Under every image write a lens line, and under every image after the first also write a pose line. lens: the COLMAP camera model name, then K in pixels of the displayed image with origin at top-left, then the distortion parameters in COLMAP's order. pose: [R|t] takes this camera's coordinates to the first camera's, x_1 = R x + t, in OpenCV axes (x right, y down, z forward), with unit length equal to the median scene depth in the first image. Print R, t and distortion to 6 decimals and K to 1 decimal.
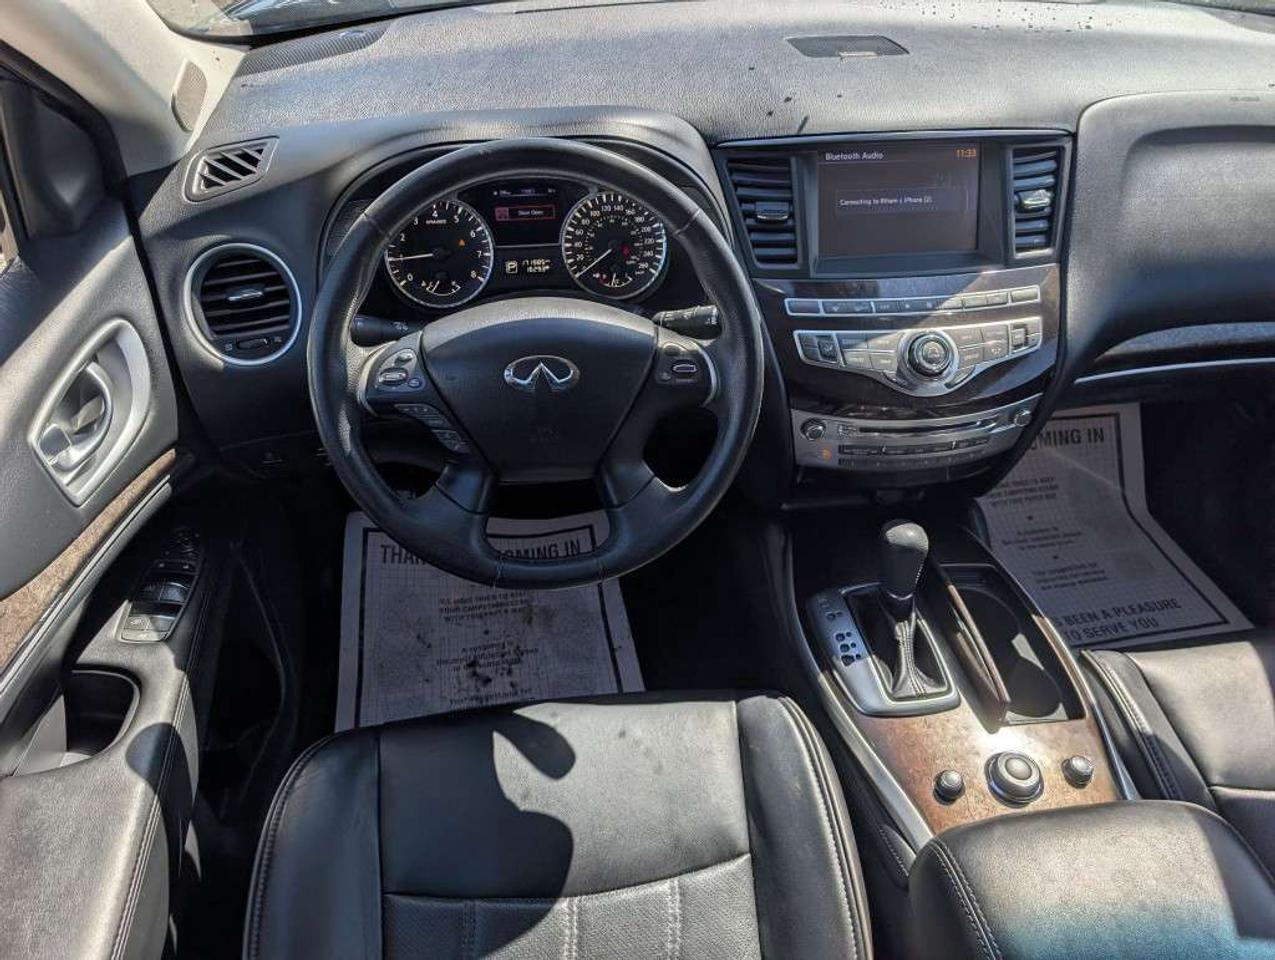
lens RADIAL K [[914.8, 0, 643.2], [0, 914.8, 483.4], [0, 0, 1]] dist [0.001513, 0.001626]
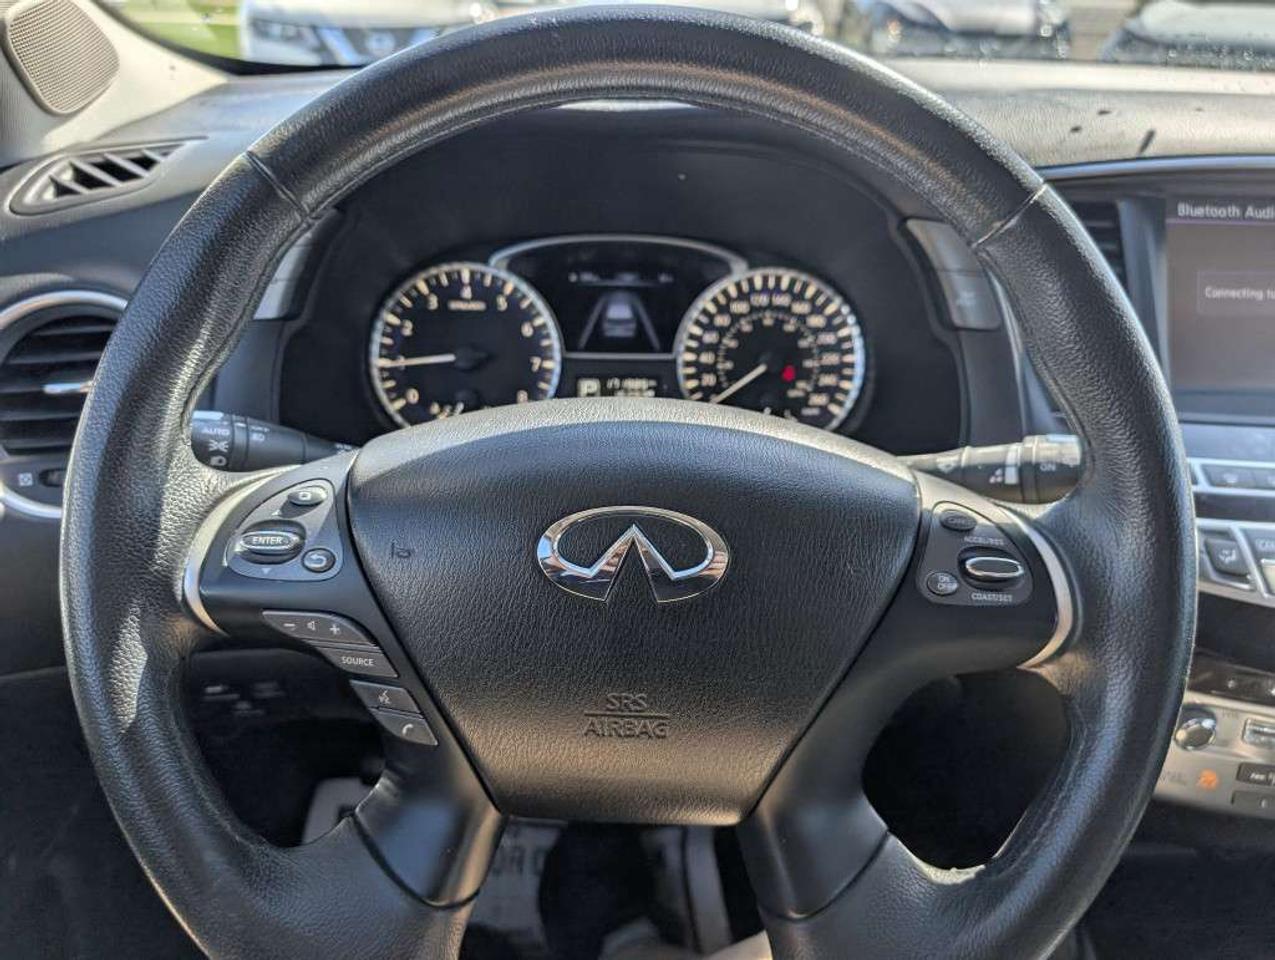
lens RADIAL K [[914.8, 0, 643.2], [0, 914.8, 483.4], [0, 0, 1]] dist [0.001513, 0.001626]
pose [[0.994558, 0.052579, -0.089942, -0.056618], [-0.073301, 0.966627, -0.245478, -0.041976], [0.074033, 0.250735, 0.965221, 0.475914]]
